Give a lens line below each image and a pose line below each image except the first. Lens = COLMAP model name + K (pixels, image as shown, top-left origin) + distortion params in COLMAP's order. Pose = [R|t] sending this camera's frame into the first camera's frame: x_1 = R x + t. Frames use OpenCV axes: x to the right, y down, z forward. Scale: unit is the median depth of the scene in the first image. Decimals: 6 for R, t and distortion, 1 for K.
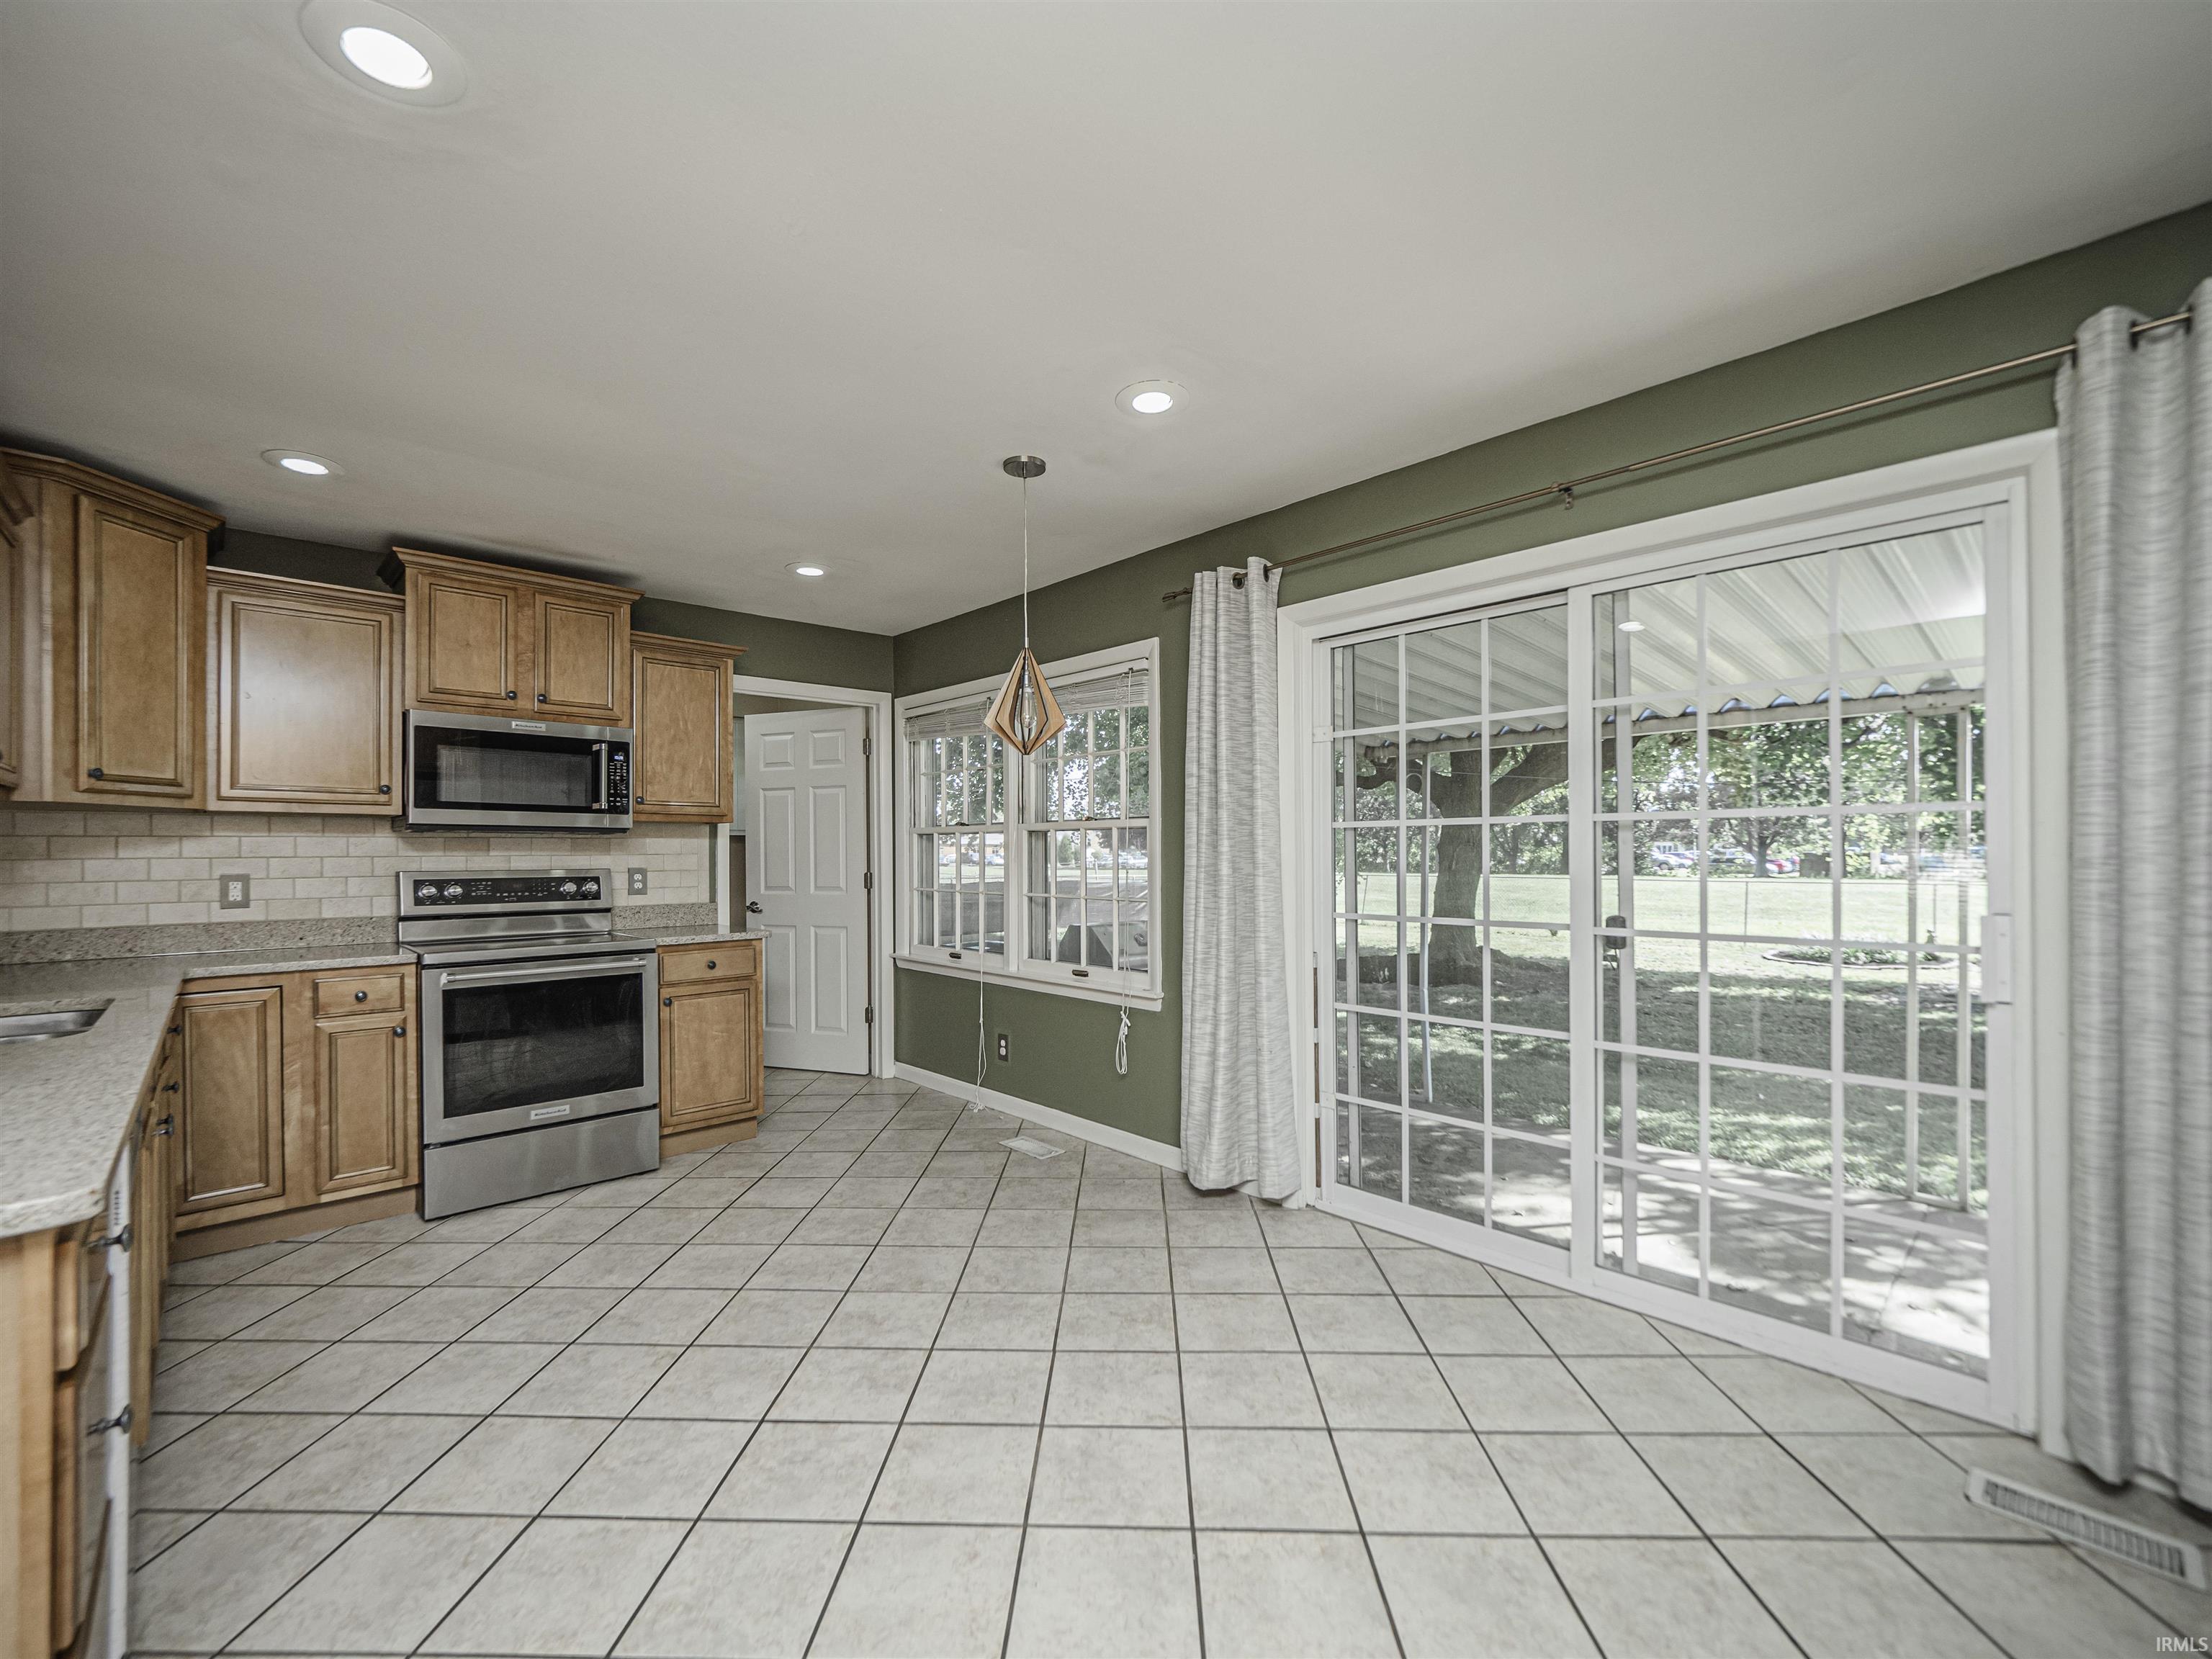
lens RADIAL K [[944.9, 0, 1097.5], [0, 944.9, 834.3], [0, 0, 1]] dist [-0.000154, 0.000138]
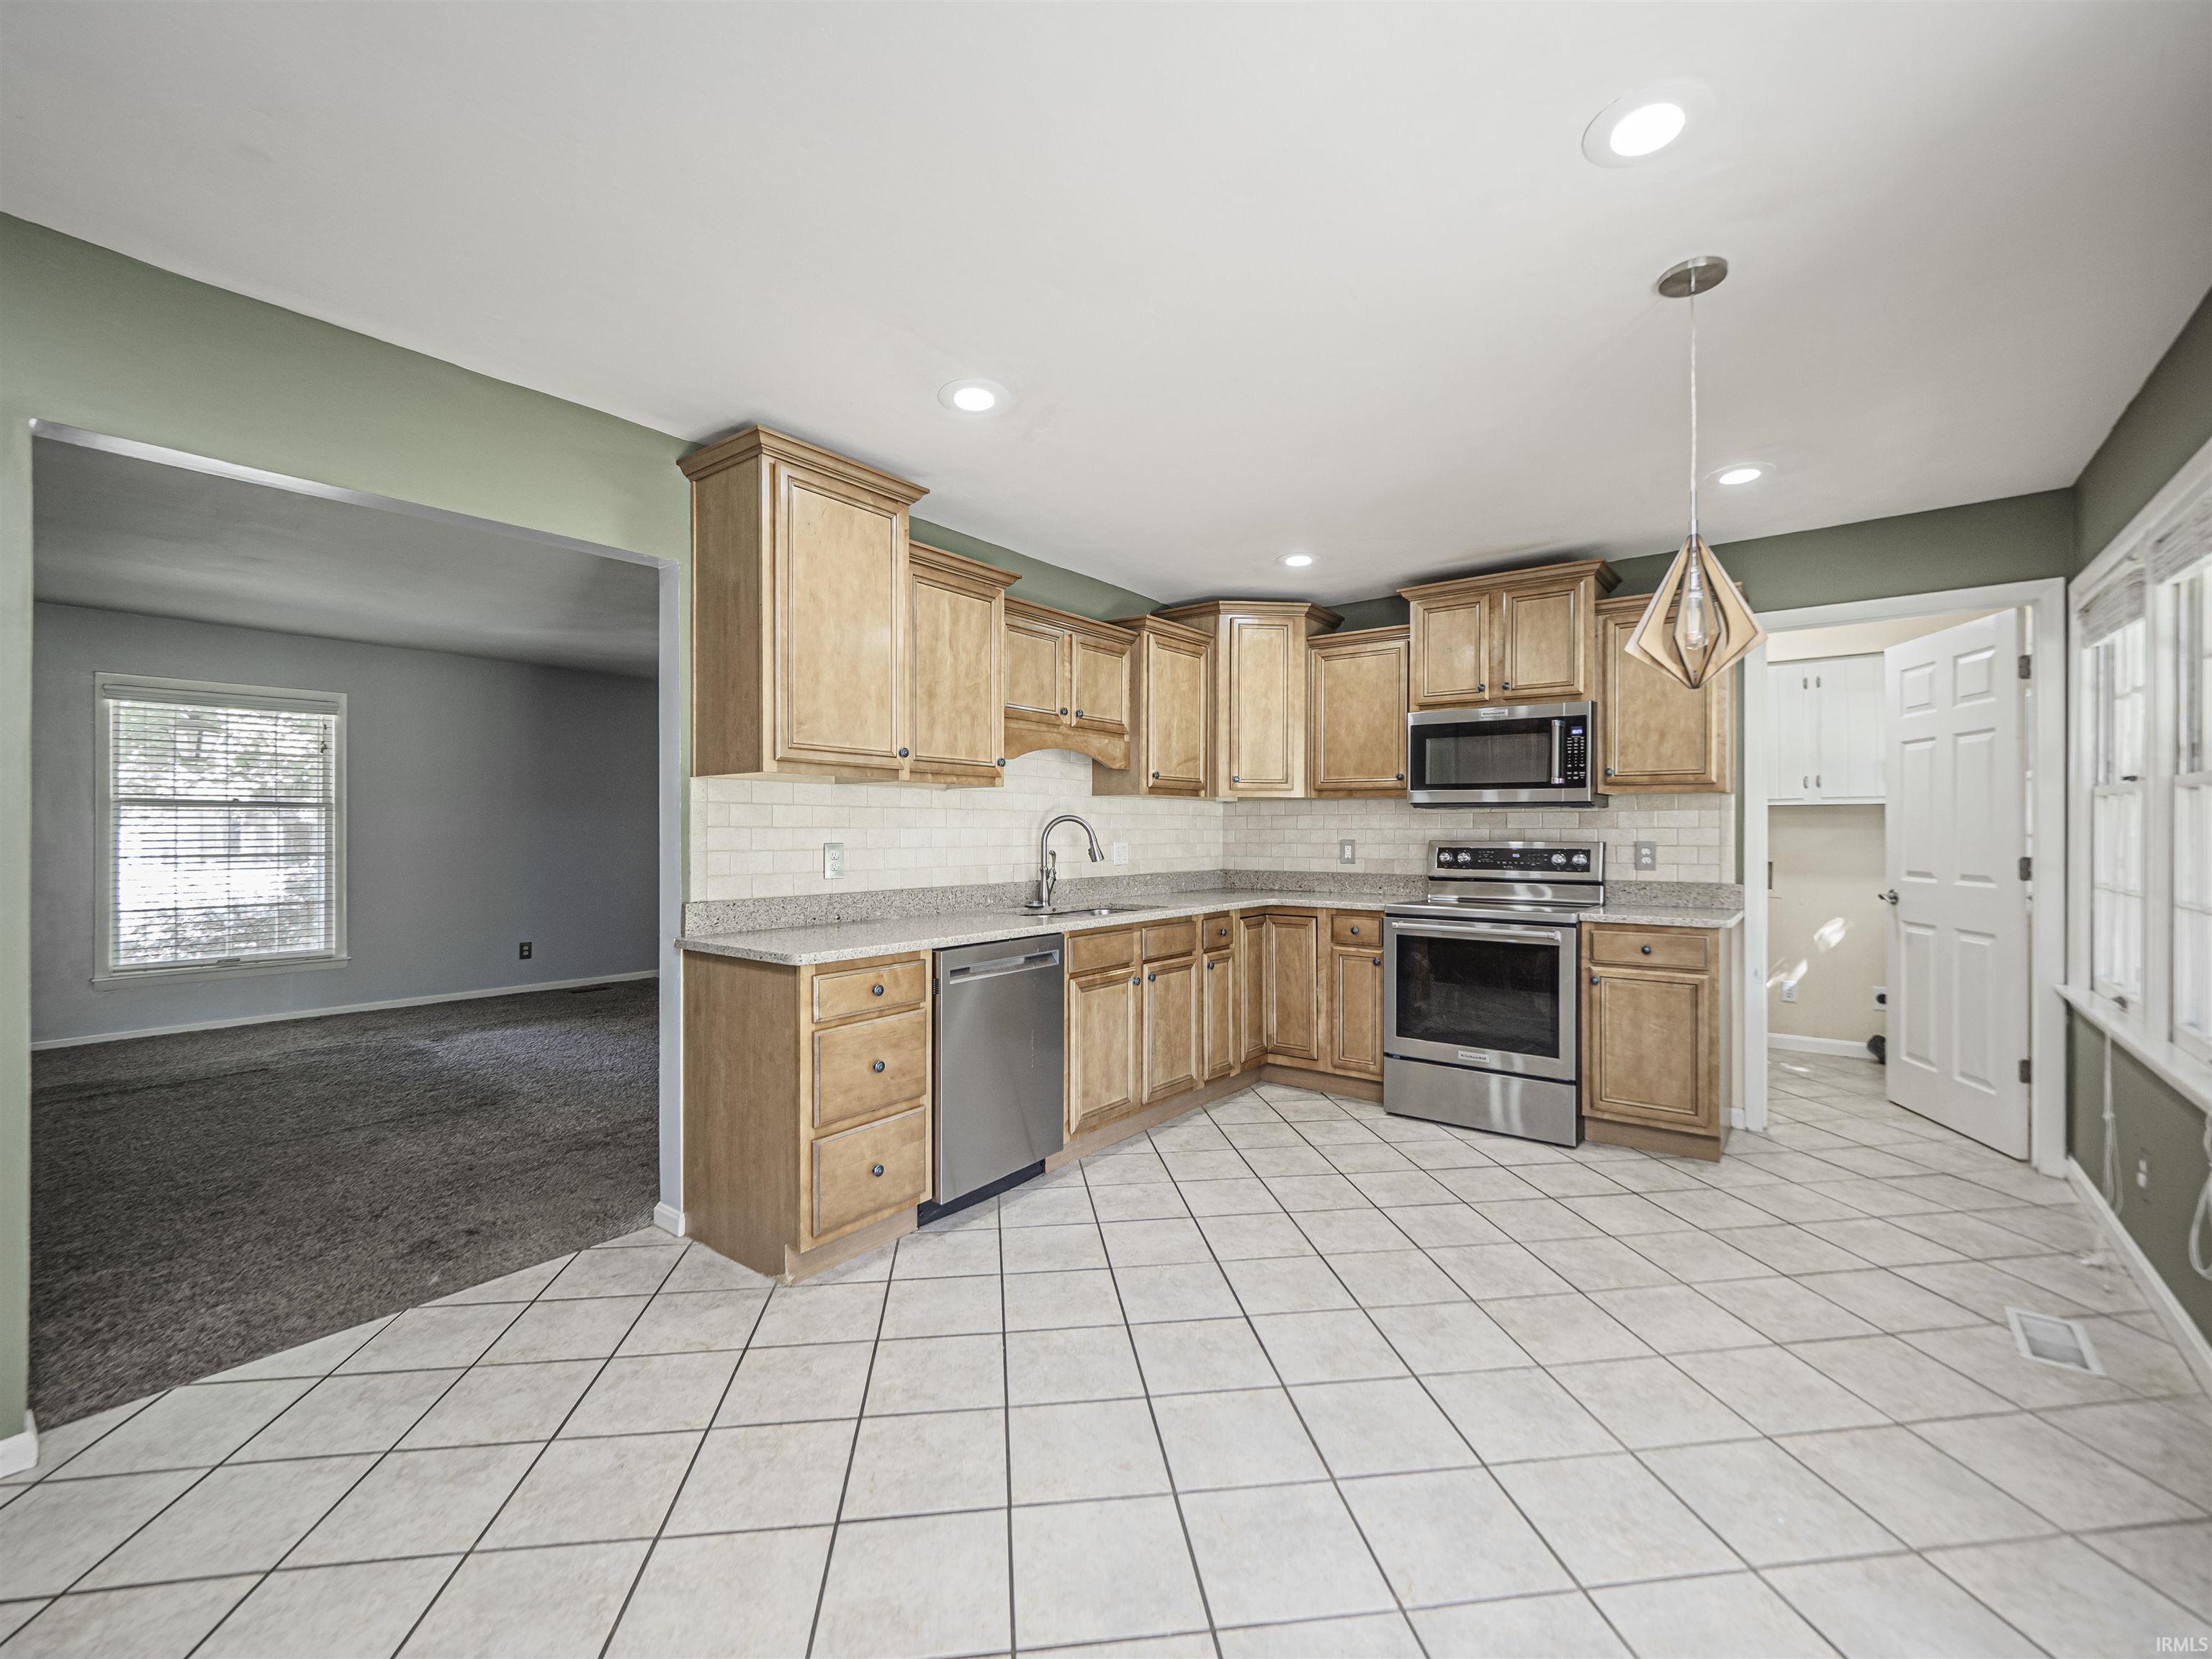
lens RADIAL K [[928.7, 0, 1103.2], [0, 928.7, 829.3], [0, 0, 1]] dist [-0.001592, -0.004311]
pose [[0.158617, 0.006541, -0.987318, 0.393296], [0.019143, 0.999770, 0.009699, 0.003723], [0.987155, -0.020438, 0.158456, 0.349913]]
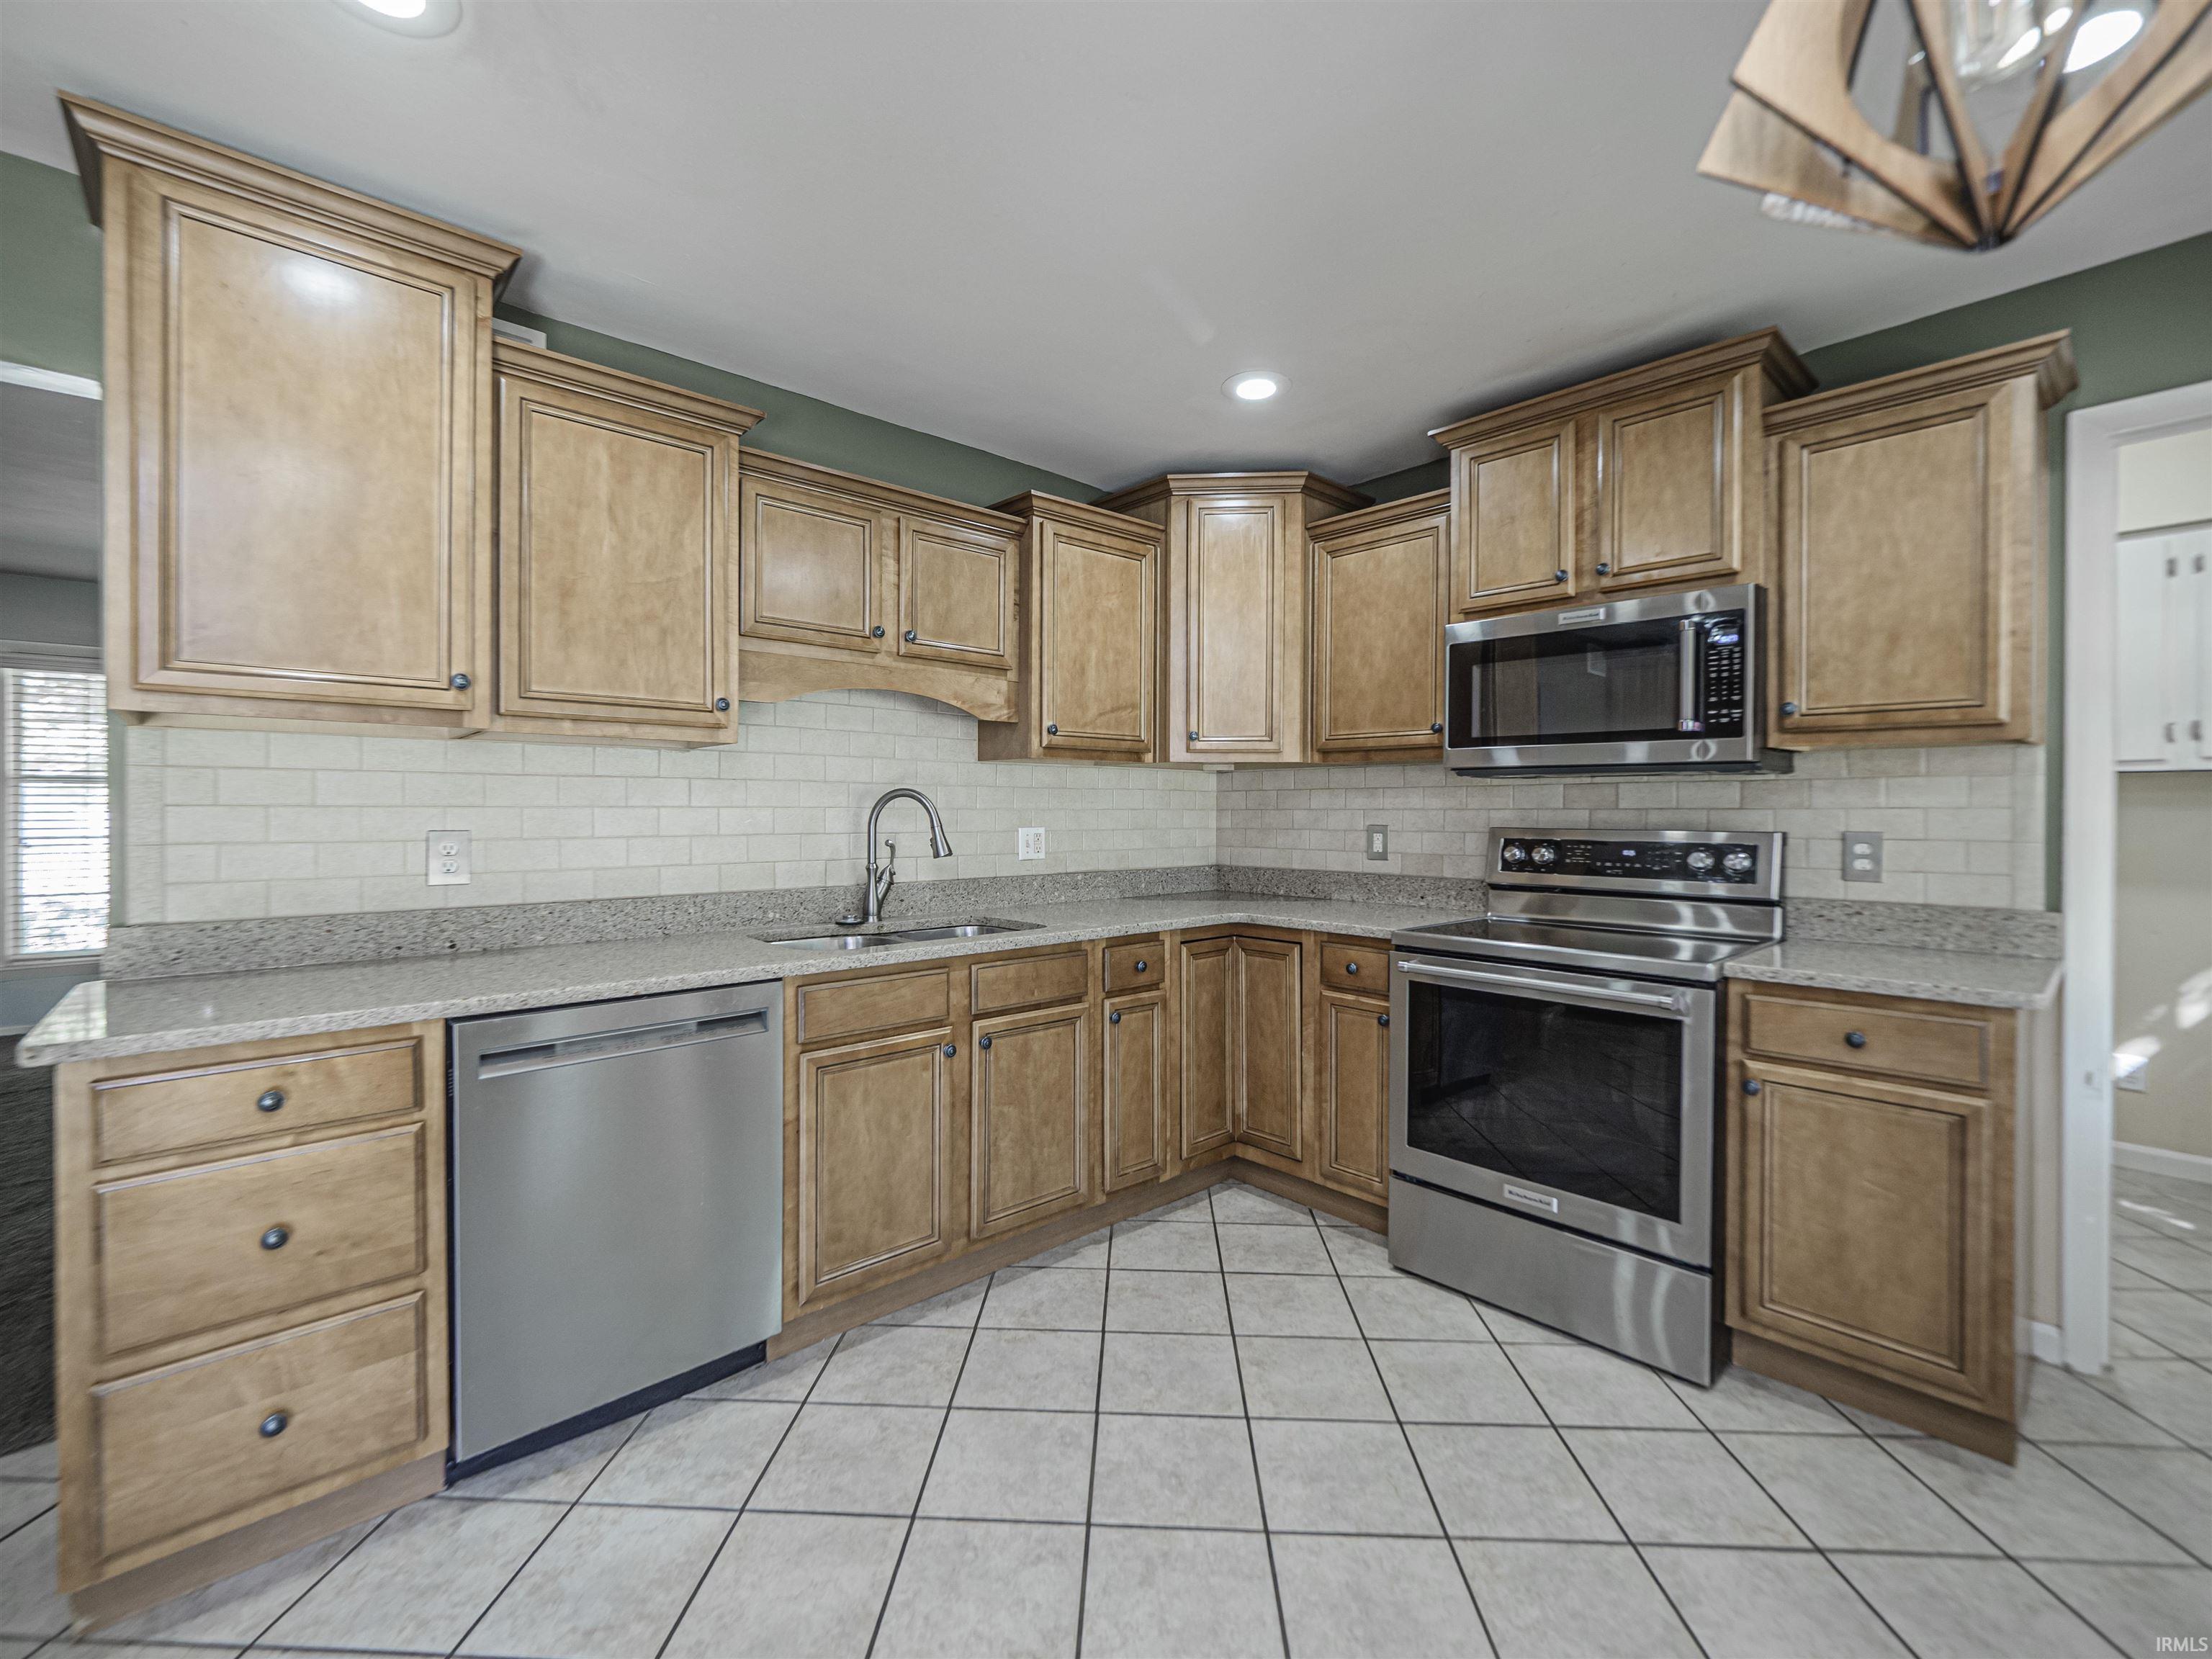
lens RADIAL K [[937.7, 0, 1101.7], [0, 937.7, 814.3], [0, 0, 1]] dist [-0.011389, 0.003933]
pose [[-0.013603, 0.012650, -0.999827, 0.068211], [0.019418, 0.999735, 0.012384, 0.011016], [0.999719, -0.019246, -0.013845, 0.634962]]
